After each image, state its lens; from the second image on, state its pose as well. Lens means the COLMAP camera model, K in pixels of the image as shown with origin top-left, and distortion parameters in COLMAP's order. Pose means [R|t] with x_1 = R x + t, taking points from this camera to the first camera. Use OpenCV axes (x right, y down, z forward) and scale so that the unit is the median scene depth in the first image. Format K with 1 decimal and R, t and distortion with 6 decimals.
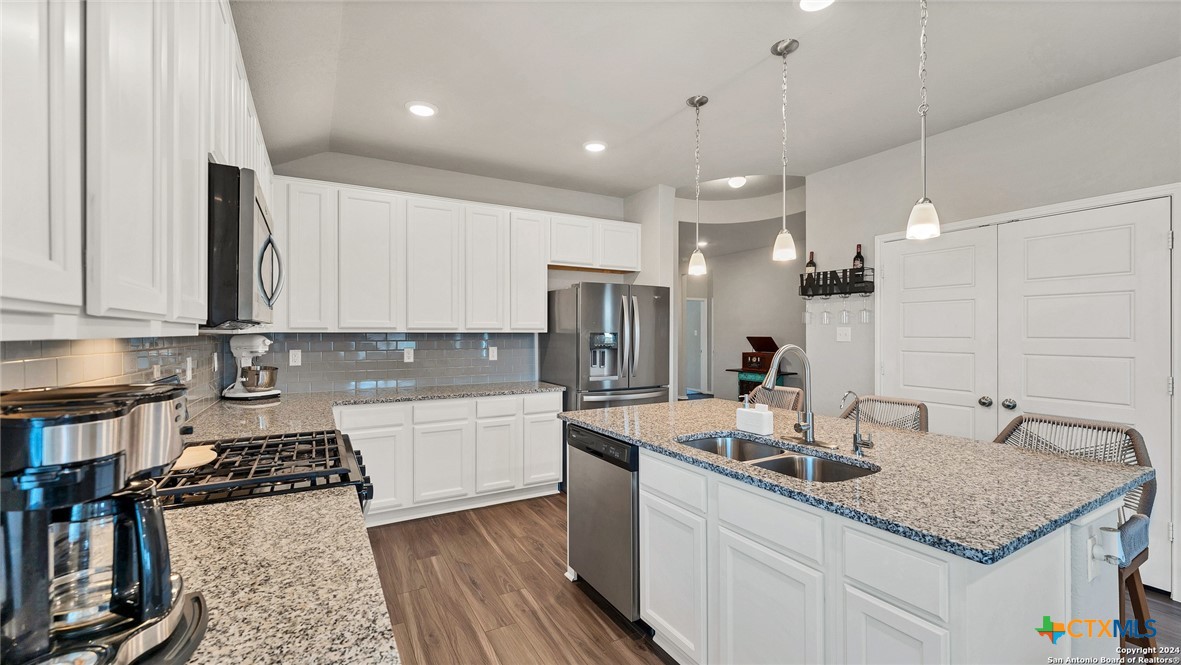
lens RADIAL K [[483.7, 0, 590.9], [0, 483.7, 329.9], [0, 0, 1]] dist [0.005118, 0.000045]
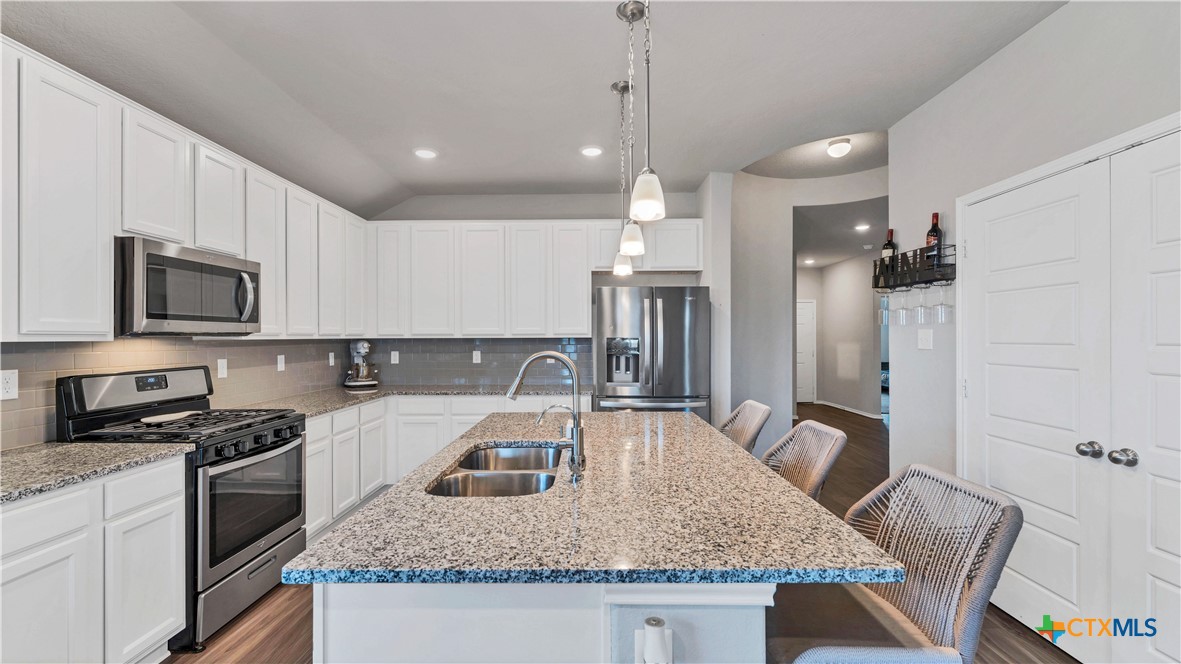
lens RADIAL K [[483.7, 0, 584.4], [0, 483.7, 334.3], [0, 0, 1]] dist [0.005118, 0.000045]
pose [[0.861689, -0.005685, -0.507405, 0.478513], [0.005460, 0.999983, -0.001930, 0.000282], [0.507407, -0.001107, 0.861706, 0.127281]]
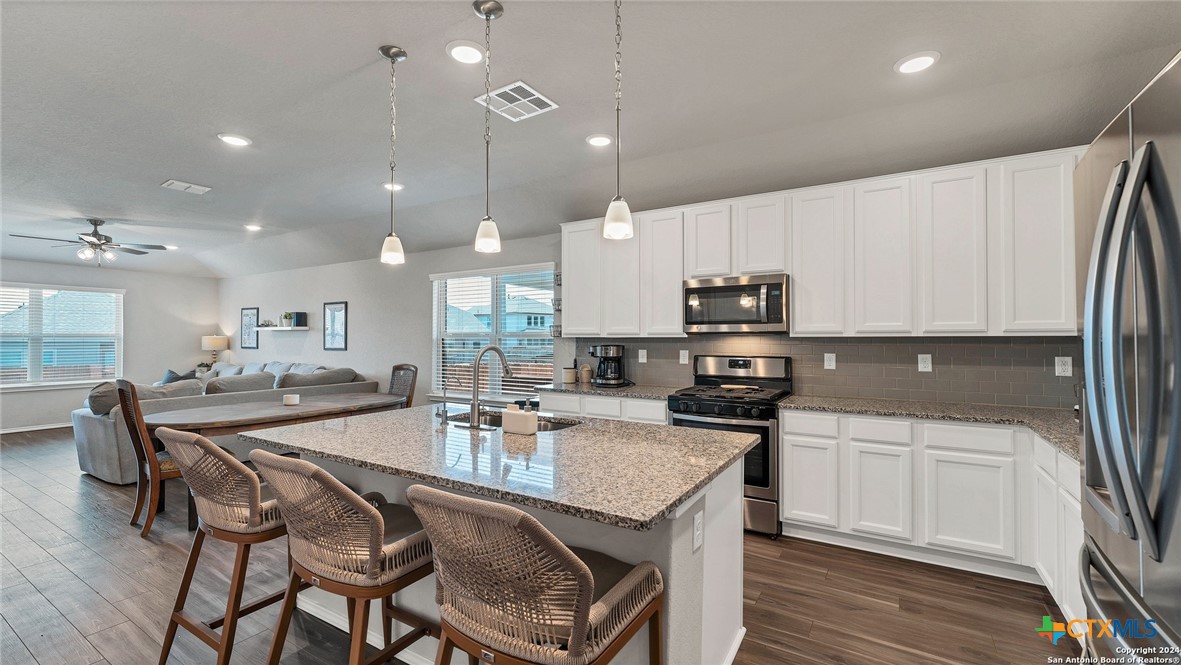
lens RADIAL K [[483.7, 0, 584.5], [0, 483.7, 333.6], [0, 0, 1]] dist [0.005118, 0.000045]
pose [[-0.877536, -0.000299, -0.479510, 0.426602], [0.004826, 0.999944, -0.009455, 0.004632], [0.479486, -0.010611, -0.877485, 1.159408]]
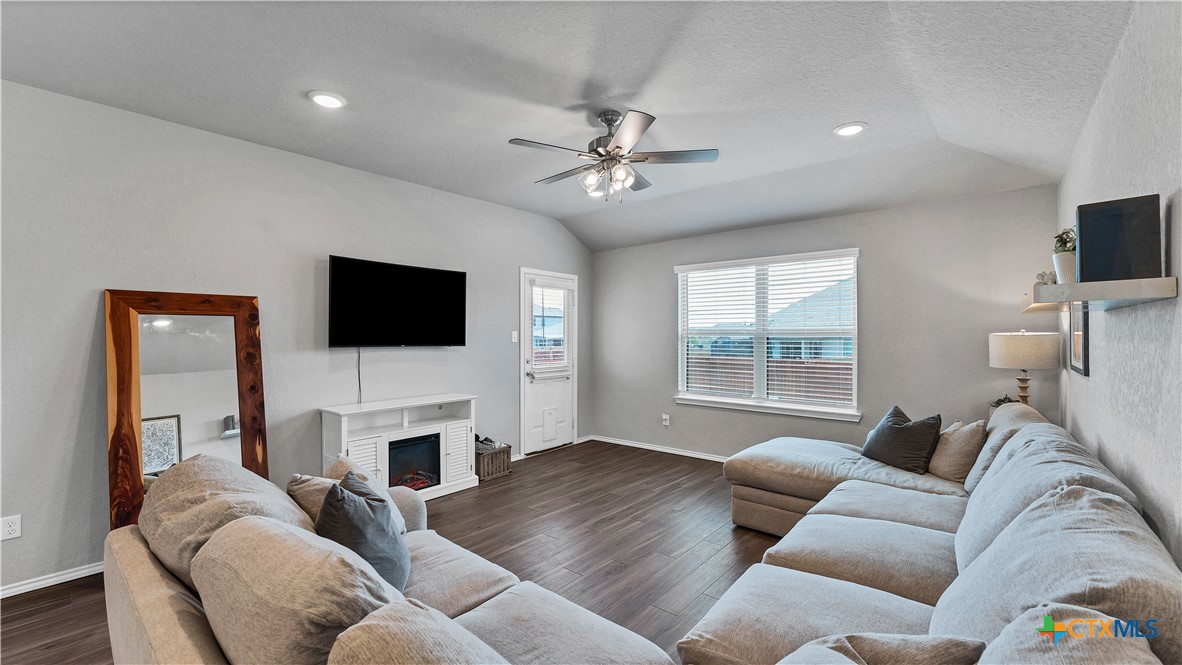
lens RADIAL K [[484.1, 0, 596.4], [0, 484.1, 332.3], [0, 0, 1]] dist [0.005118, 0.000045]
pose [[-0.357894, -0.000565, 0.933762, 0.266977], [-0.000637, 1.000000, 0.000361, -0.013193], [-0.933762, -0.000465, -0.357894, -0.626679]]
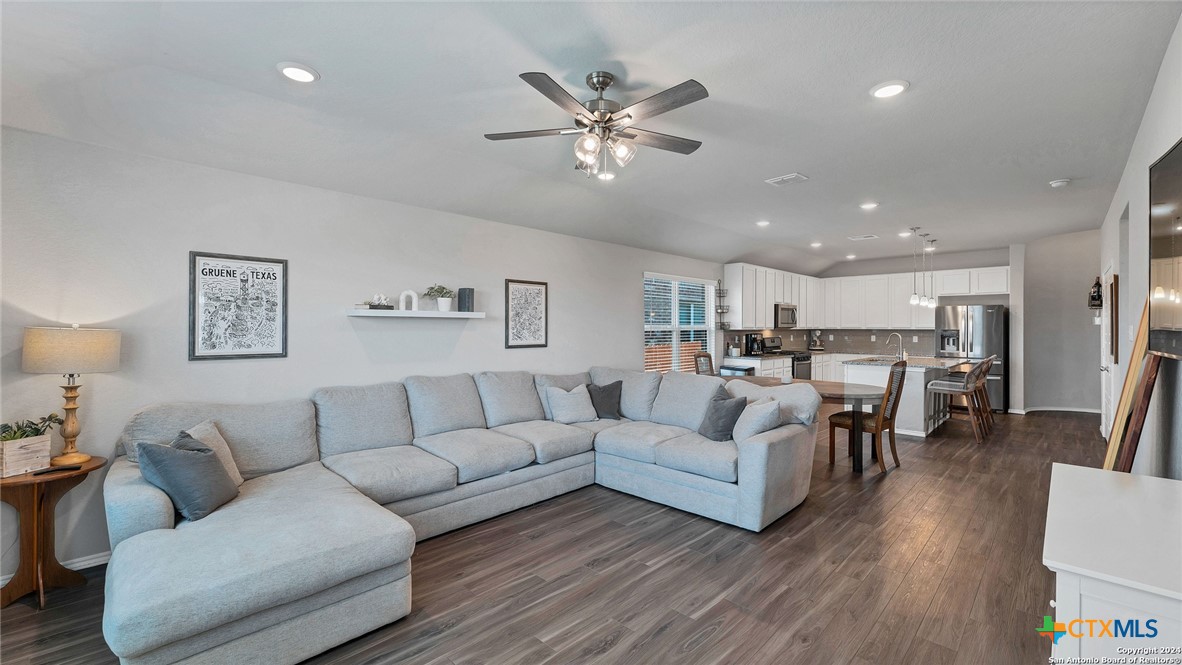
lens RADIAL K [[484.1, 0, 590.8], [0, 484.1, 324.1], [0, 0, 1]] dist [0.005118, 0.000045]
pose [[0.283805, -0.007437, -0.958853, 1.692836], [0.003940, 0.999971, -0.006590, -0.010010], [0.958874, -0.001907, 0.283826, -1.153468]]
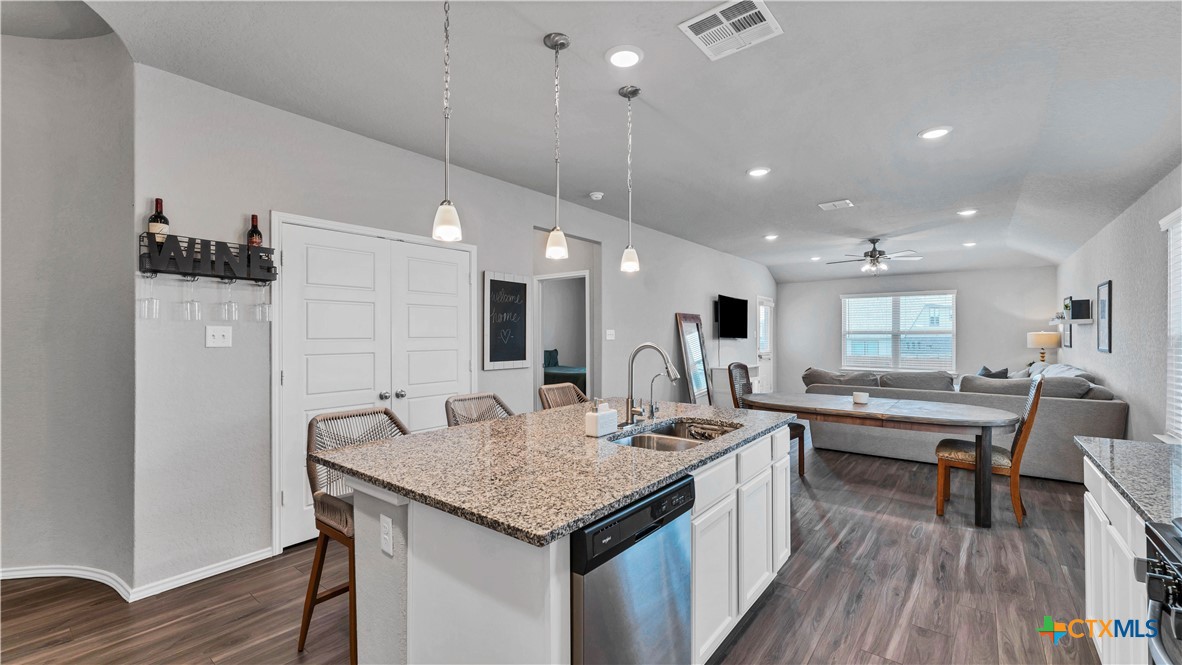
lens RADIAL K [[484.1, 0, 588.9], [0, 484.1, 332.2], [0, 0, 1]] dist [0.005118, 0.000045]
pose [[-0.377817, 0.000959, 0.925880, -0.336138], [-0.005799, 0.999977, -0.003402, 0.002863], [-0.925862, -0.006655, -0.377803, 0.819147]]
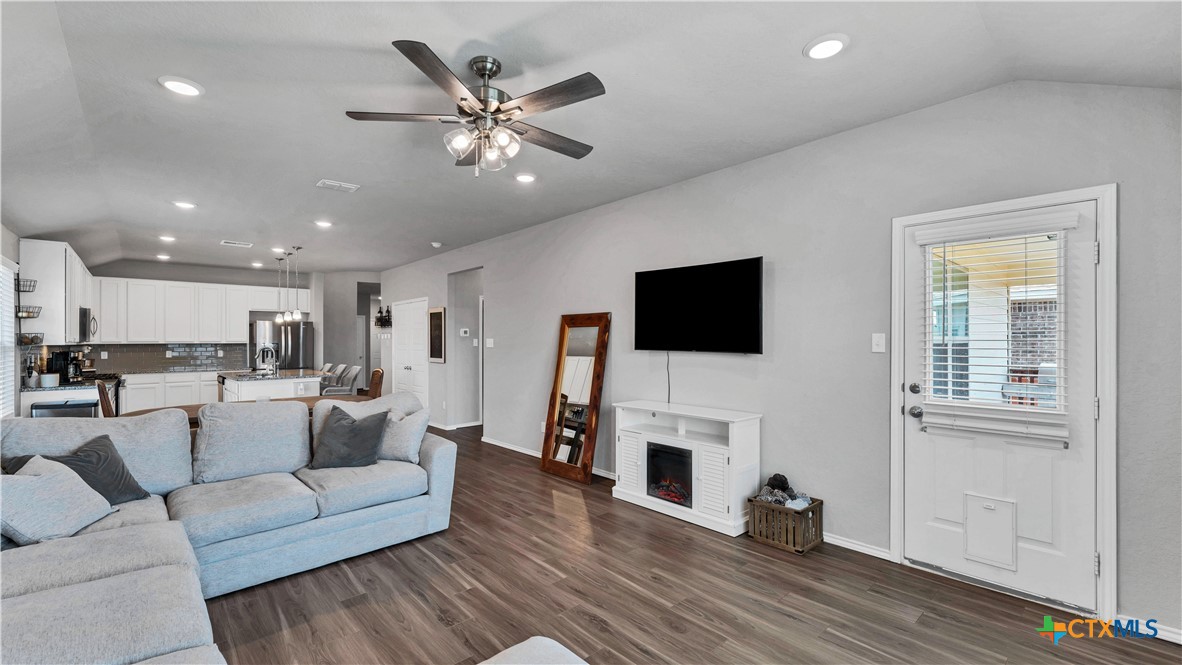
lens RADIAL K [[484.1, 0, 588.0], [0, 484.1, 336.3], [0, 0, 1]] dist [0.005118, 0.000045]
pose [[0.974444, -0.003550, 0.224605, 1.002699], [0.004619, 0.999980, -0.004234, -0.009621], [-0.224585, 0.005163, 0.974441, -1.596441]]
